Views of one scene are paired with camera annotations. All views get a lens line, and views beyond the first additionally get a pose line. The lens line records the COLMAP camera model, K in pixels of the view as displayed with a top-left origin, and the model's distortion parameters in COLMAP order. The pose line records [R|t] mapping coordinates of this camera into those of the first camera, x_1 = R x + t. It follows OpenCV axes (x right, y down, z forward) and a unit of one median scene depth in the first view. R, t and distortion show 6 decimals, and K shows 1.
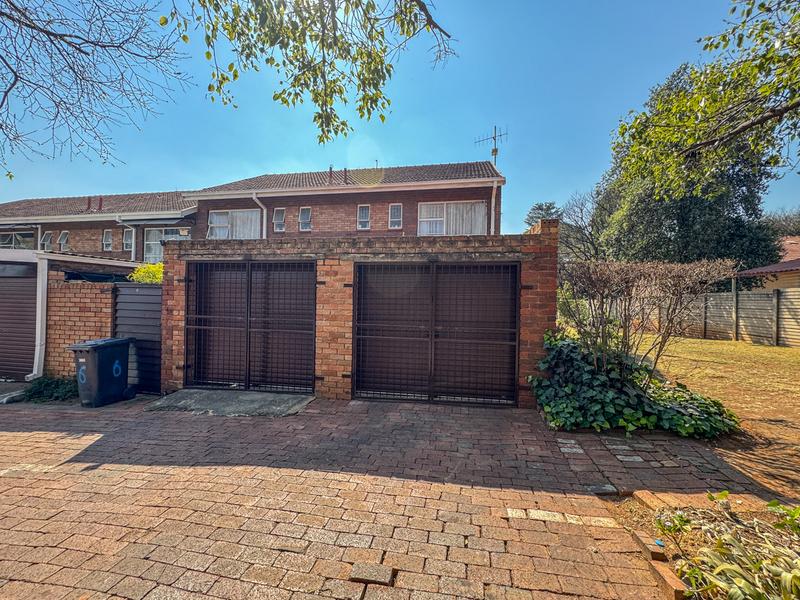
lens RADIAL K [[317.8, 0, 400.0], [0, 317.8, 300.0], [0, 0, 1]] dist [-0.002536, 0.000342]
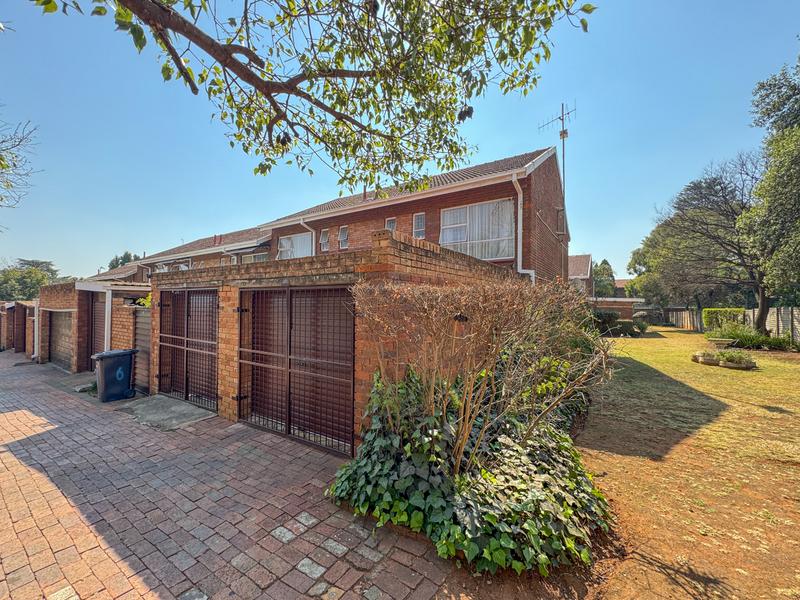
lens RADIAL K [[317.8, 0, 400.0], [0, 317.8, 300.0], [0, 0, 1]] dist [-0.002536, 0.000342]
pose [[0.923504, -0.015548, -0.383273, 0.651787], [0.007482, 0.999718, -0.022526, -0.047446], [0.383515, 0.017935, 0.923360, 0.221930]]
